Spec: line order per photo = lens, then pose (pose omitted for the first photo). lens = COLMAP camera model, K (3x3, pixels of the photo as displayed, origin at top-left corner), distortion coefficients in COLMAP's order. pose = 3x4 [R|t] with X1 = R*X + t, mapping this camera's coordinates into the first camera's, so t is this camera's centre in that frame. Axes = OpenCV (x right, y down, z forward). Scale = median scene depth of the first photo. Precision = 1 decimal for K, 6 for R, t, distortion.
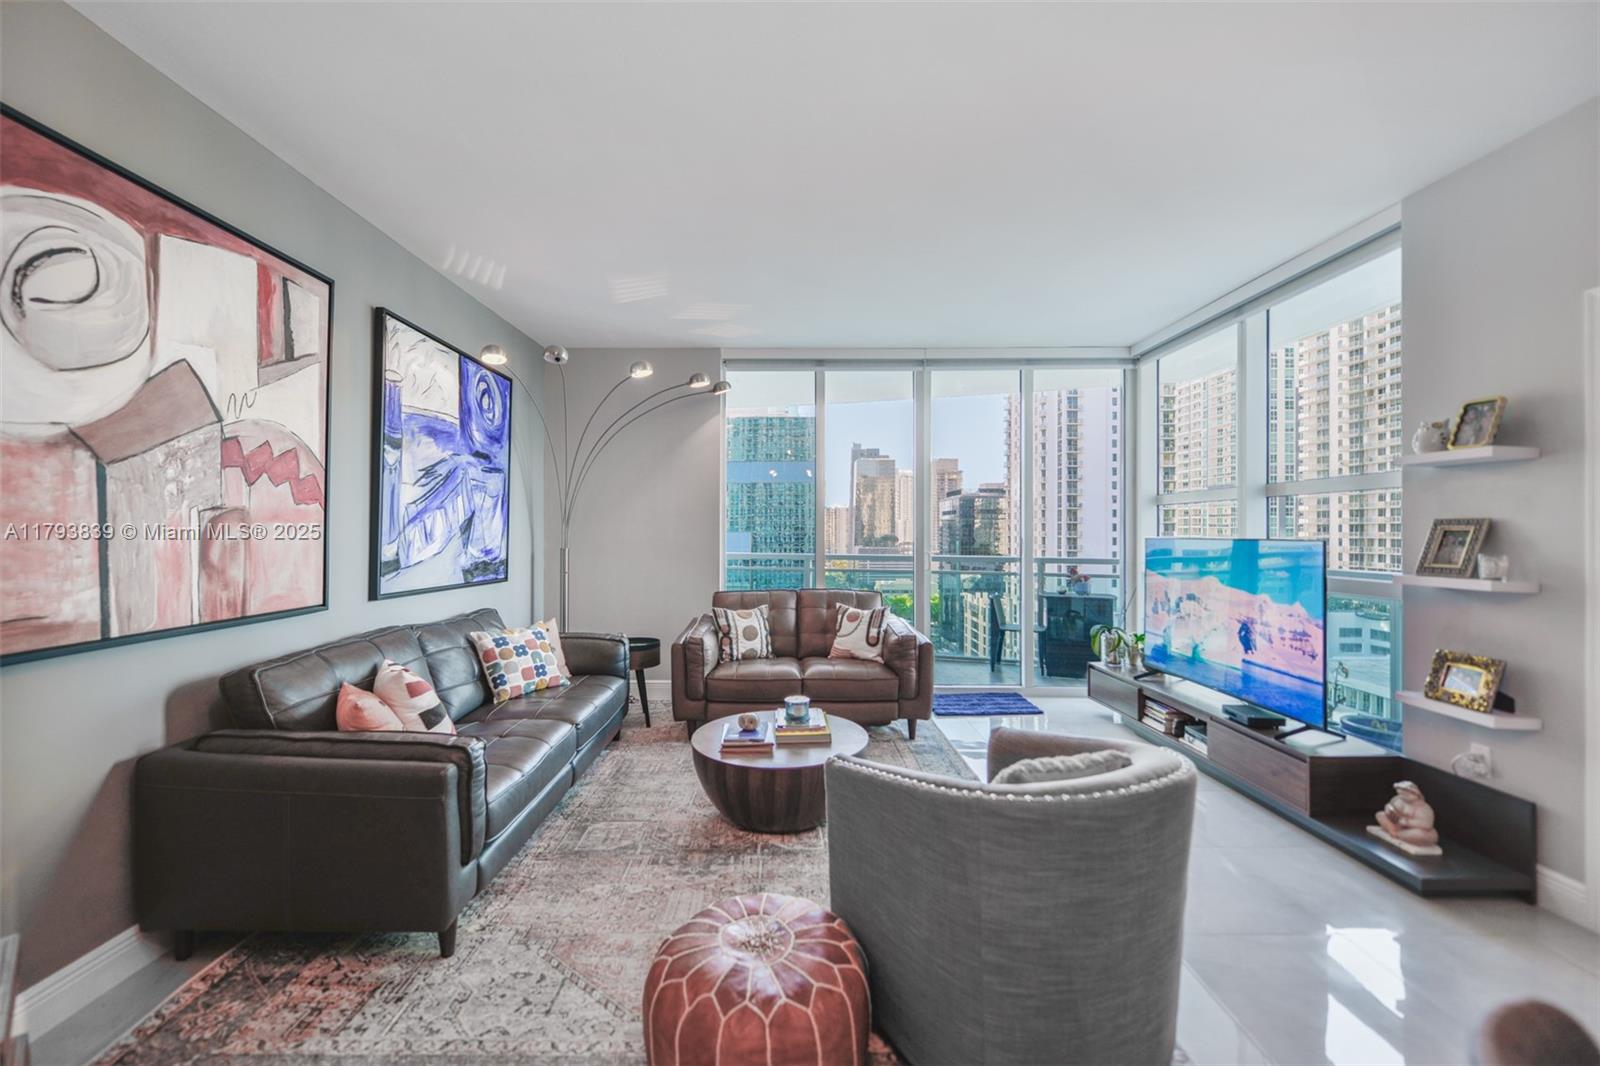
lens RADIAL K [[656.1, 0, 793.5], [0, 656.1, 527.0], [0, 0, 1]] dist [0.001495, -0.000782]
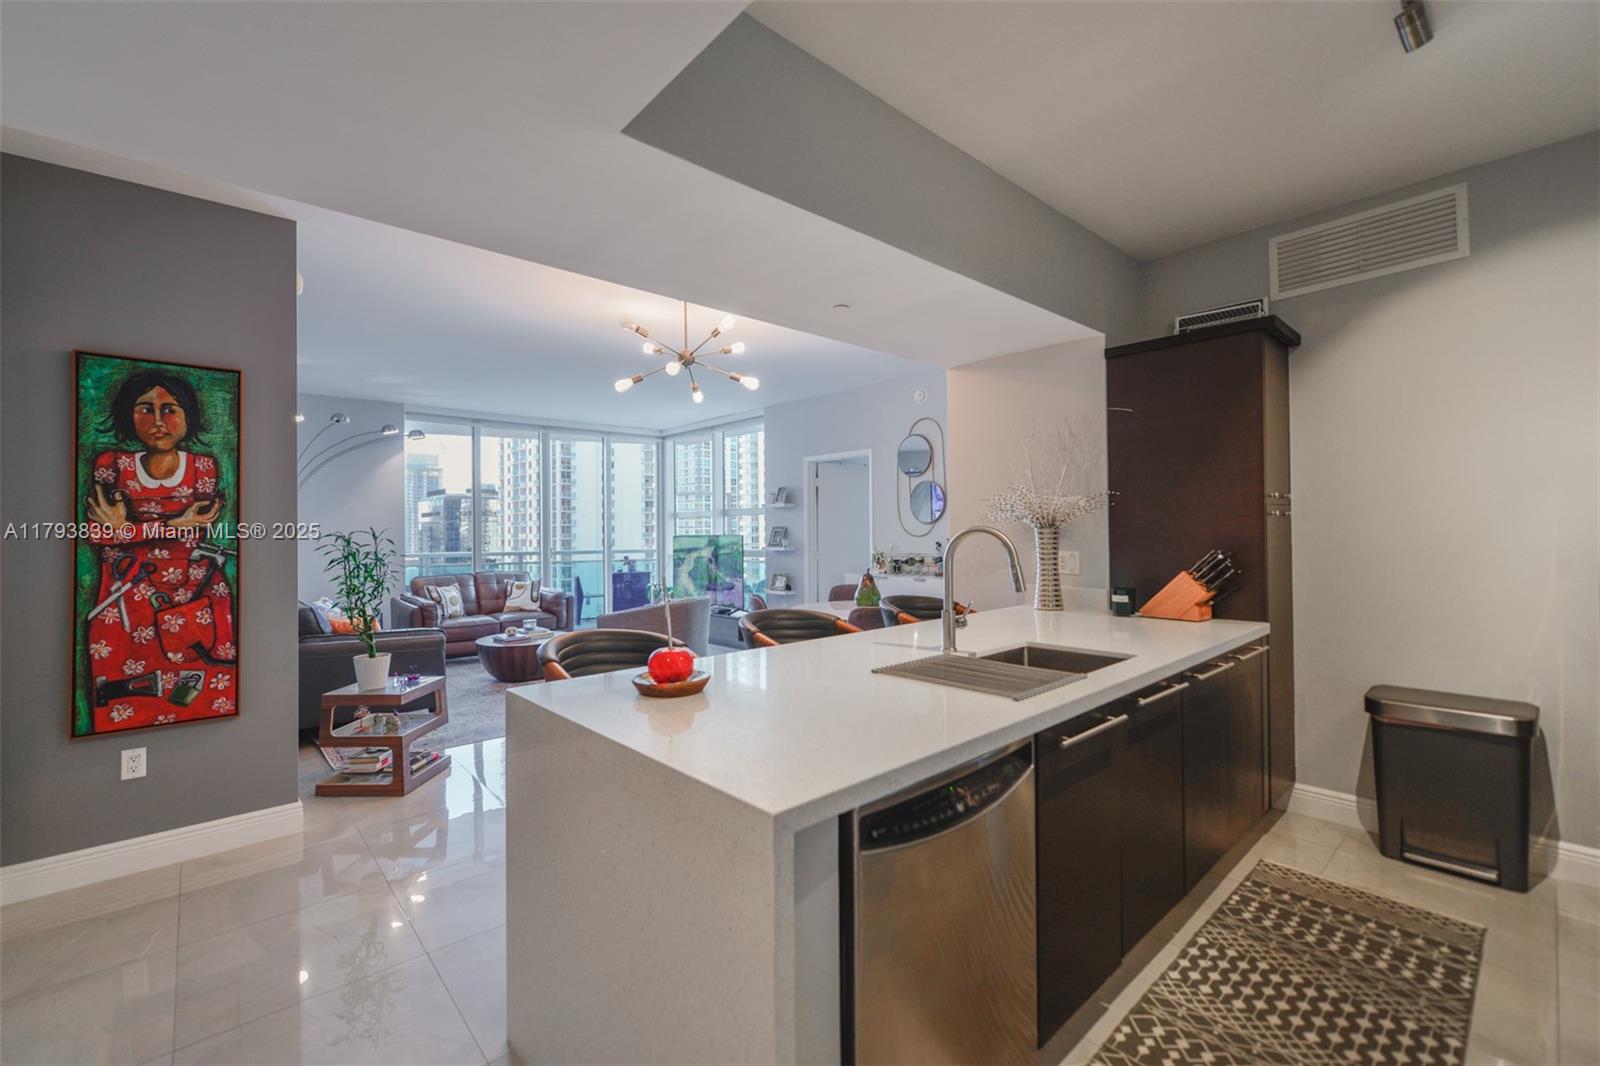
lens RADIAL K [[671.8, 0, 788.2], [0, 671.8, 525.7], [0, 0, 1]] dist [0.007856, -0.003577]
pose [[0.747051, -0.003979, 0.664755, -0.749763], [0.007772, 0.999966, -0.002749, -0.007426], [-0.664722, 0.007220, 0.747056, -1.008891]]
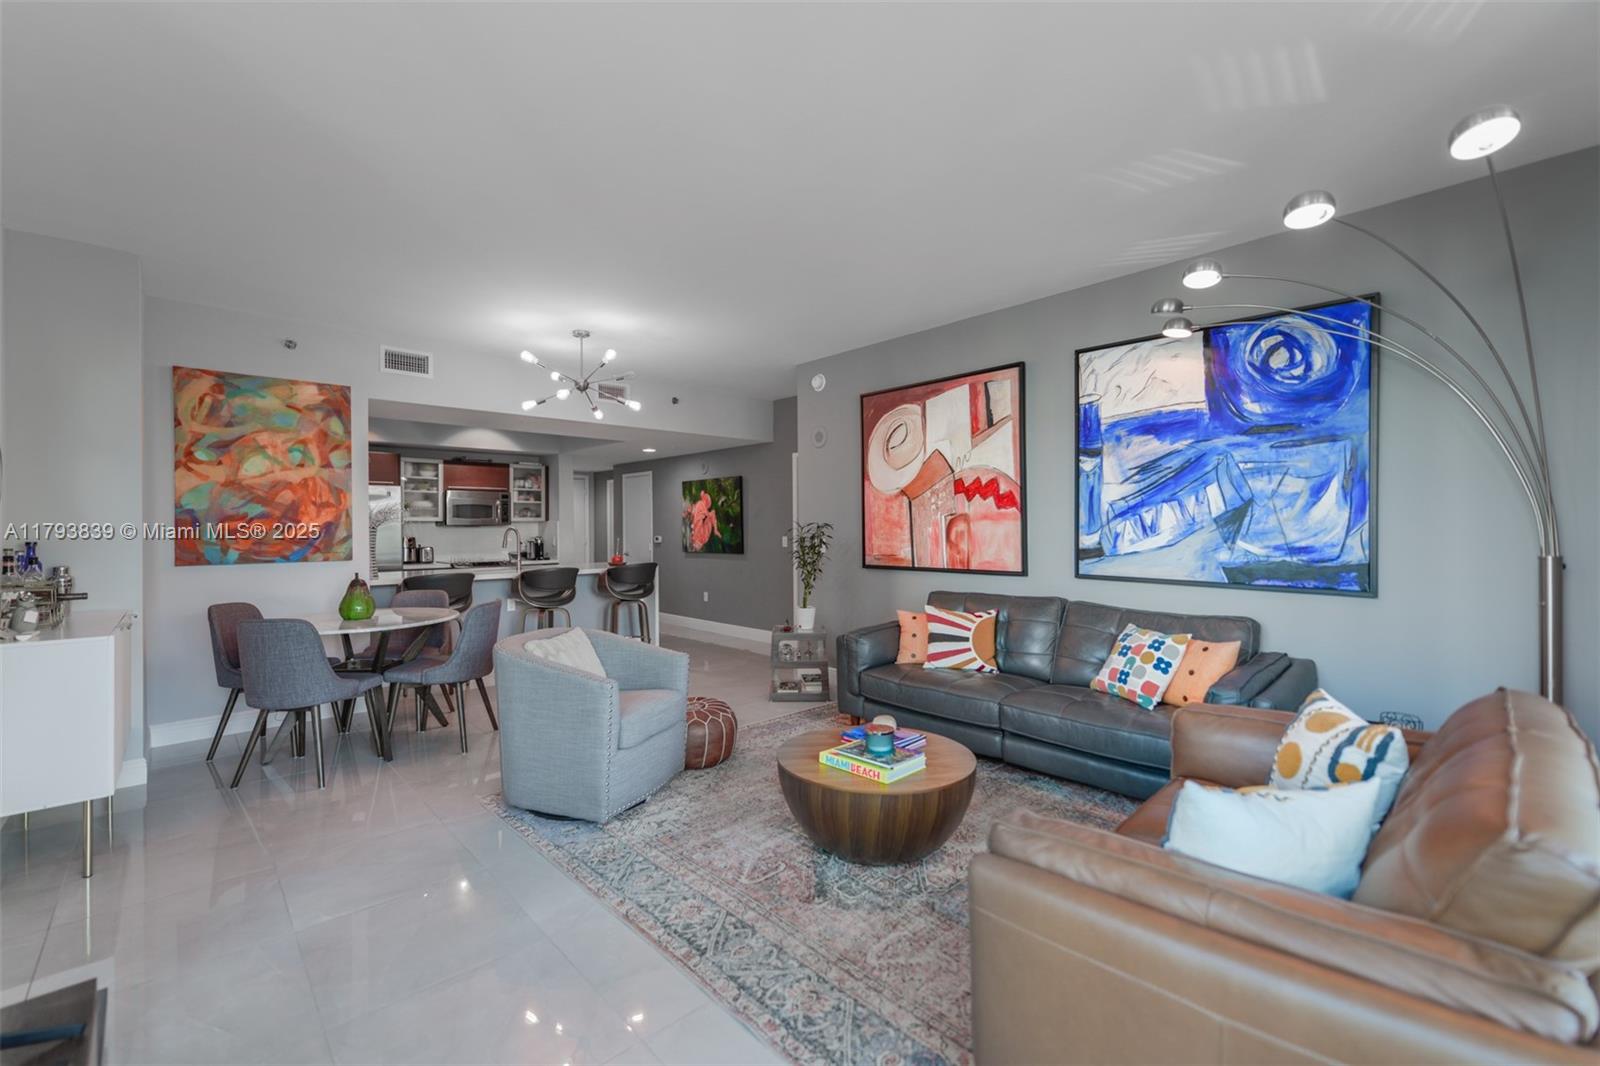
lens RADIAL K [[671.8, 0, 788.2], [0, 671.8, 525.7], [0, 0, 1]] dist [0.007856, -0.003577]
pose [[-0.737241, 0.002128, -0.675627, 0.664461], [0.009598, 0.999927, -0.007324, 0.012161], [0.675562, -0.011884, -0.737208, 1.554978]]
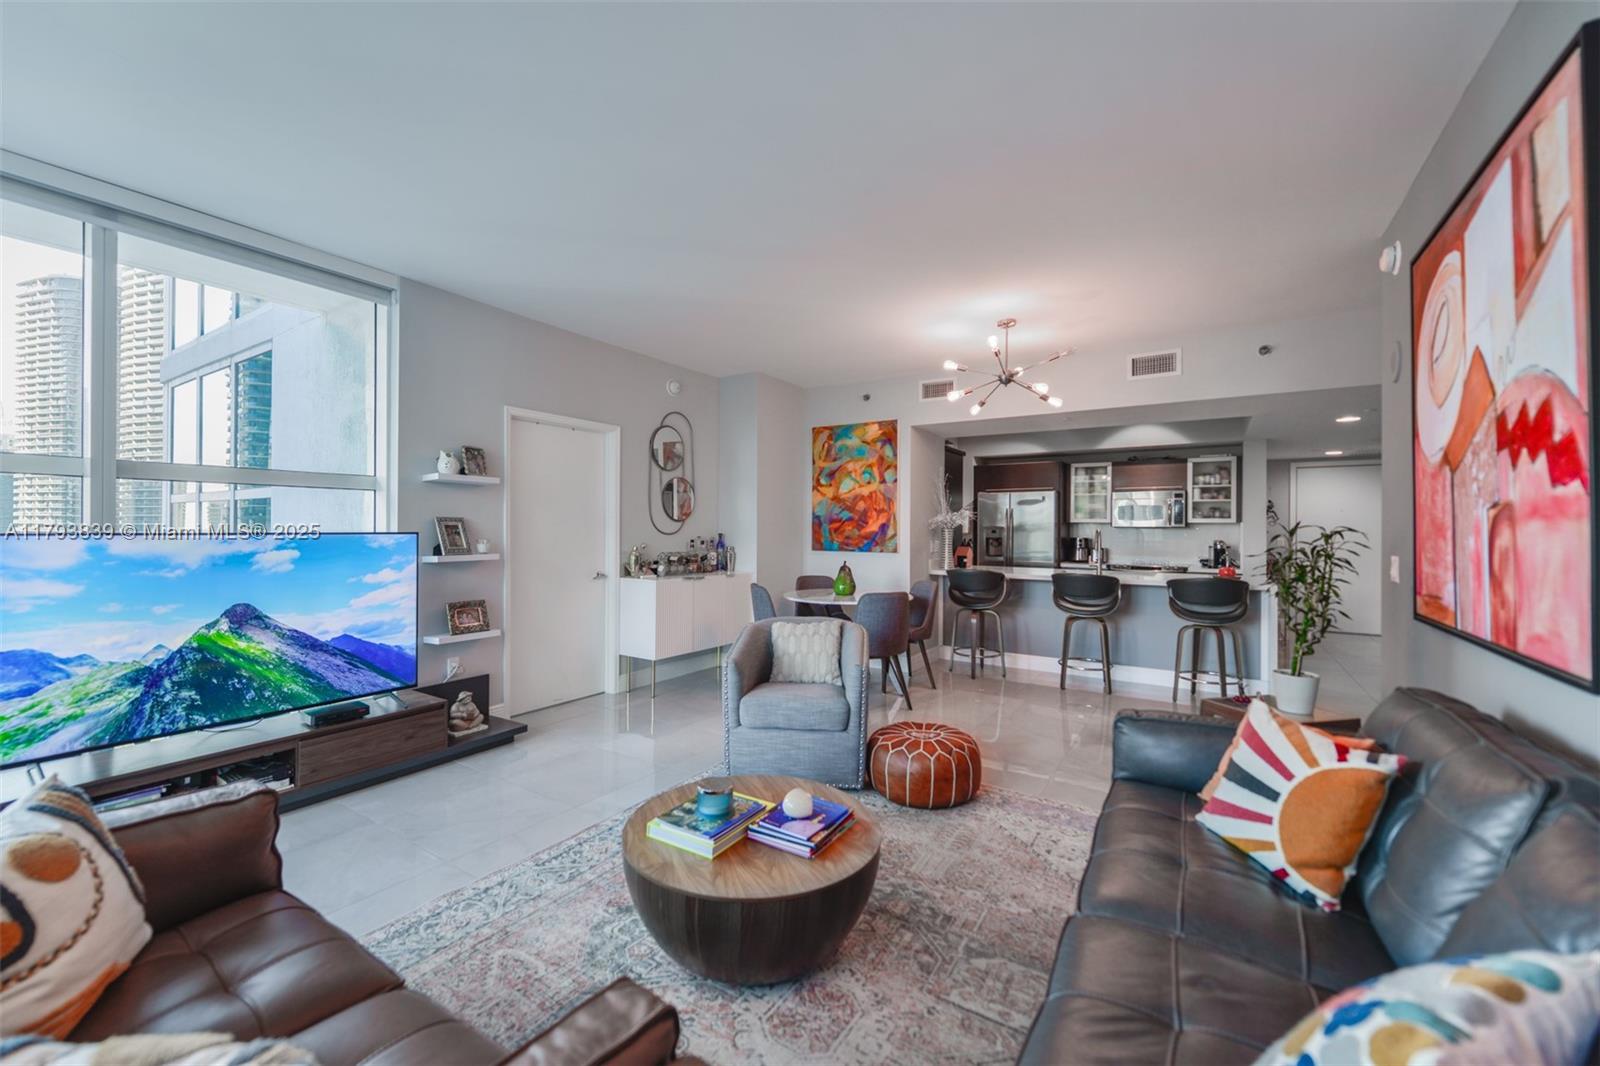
lens RADIAL K [[632.9, 0, 790.9], [0, 632.9, 526.3], [0, 0, 1]] dist [0.004363, -0.000264]
pose [[-0.836670, -0.005444, 0.547680, -0.405621], [-0.011350, 0.999908, -0.007399, 0.008730], [-0.547590, -0.012407, -0.836655, 1.497447]]
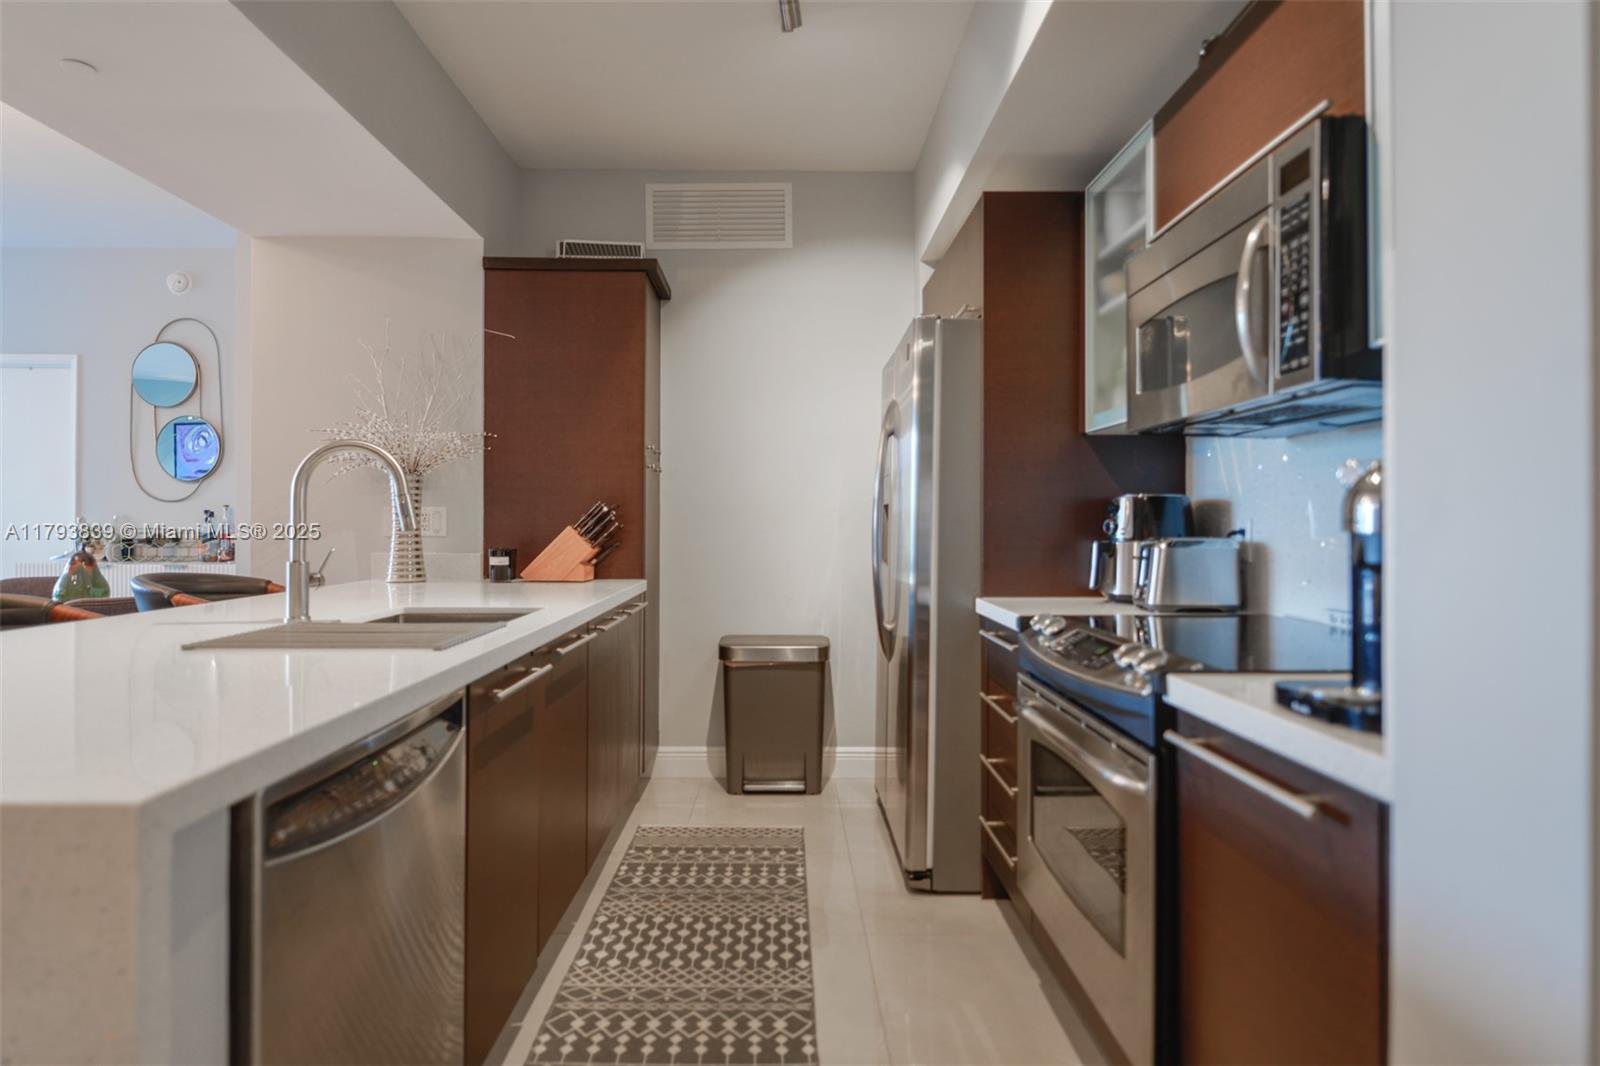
lens RADIAL K [[858.3, 0, 791.6], [0, 858.3, 519.0], [0, 0, 1]] dist [-0.004060, -0.000244]
pose [[-0.009209, 0.004133, 0.999949, -0.768735], [-0.009225, 0.999949, -0.004218, 0.050324], [-0.999915, -0.009263, -0.009171, -0.937852]]
